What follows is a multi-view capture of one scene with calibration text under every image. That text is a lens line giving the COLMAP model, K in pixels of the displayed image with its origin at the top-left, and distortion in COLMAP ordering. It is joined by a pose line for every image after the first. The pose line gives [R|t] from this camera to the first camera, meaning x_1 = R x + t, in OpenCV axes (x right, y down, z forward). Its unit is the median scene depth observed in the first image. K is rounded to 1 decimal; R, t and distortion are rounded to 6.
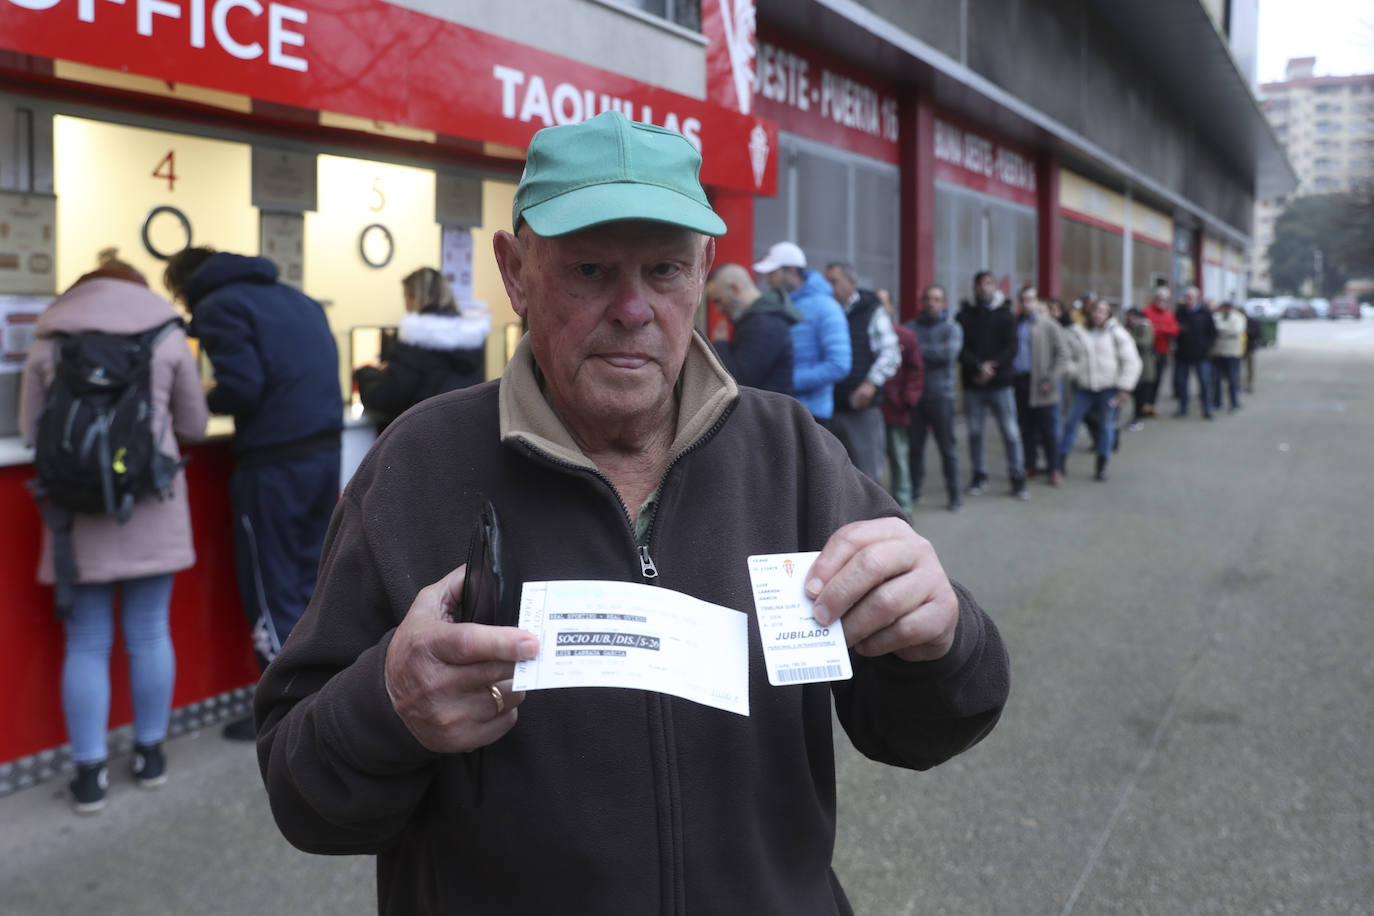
lens RADIAL K [[1109.8, 0, 716.9], [0, 1109.8, 351.2], [0, 0, 1]] dist [-0.082012, 0.067673]
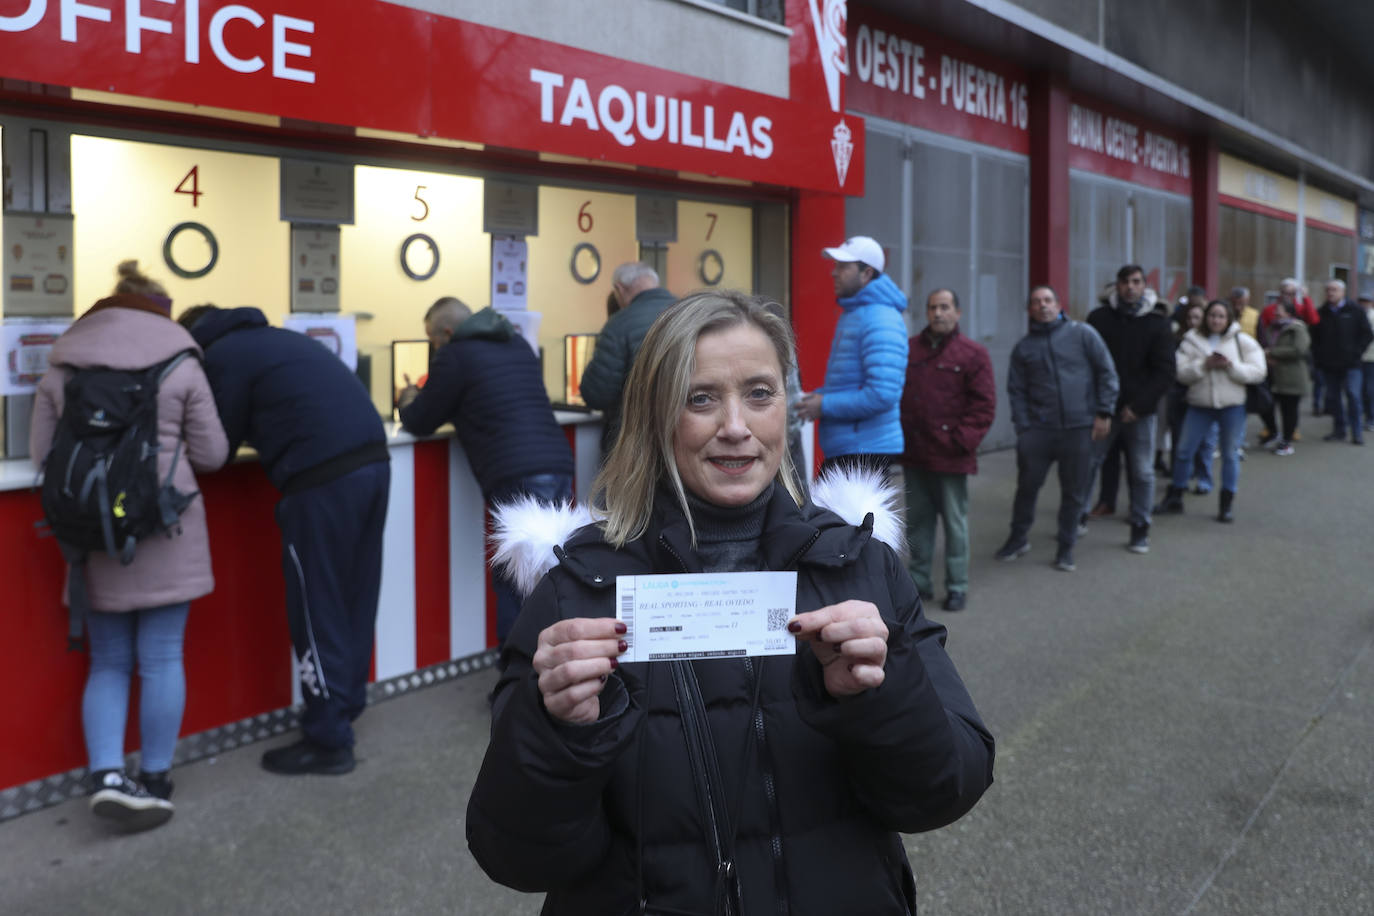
lens RADIAL K [[1126.3, 0, 713.9], [0, 1126.3, 345.3], [0, 0, 1]] dist [-0.069677, 0.054693]
pose [[0.990532, 0.004230, -0.137220, 0.086185], [-0.003785, 0.999987, 0.003505, -0.023340], [0.137233, -0.002952, 0.990534, 0.059826]]
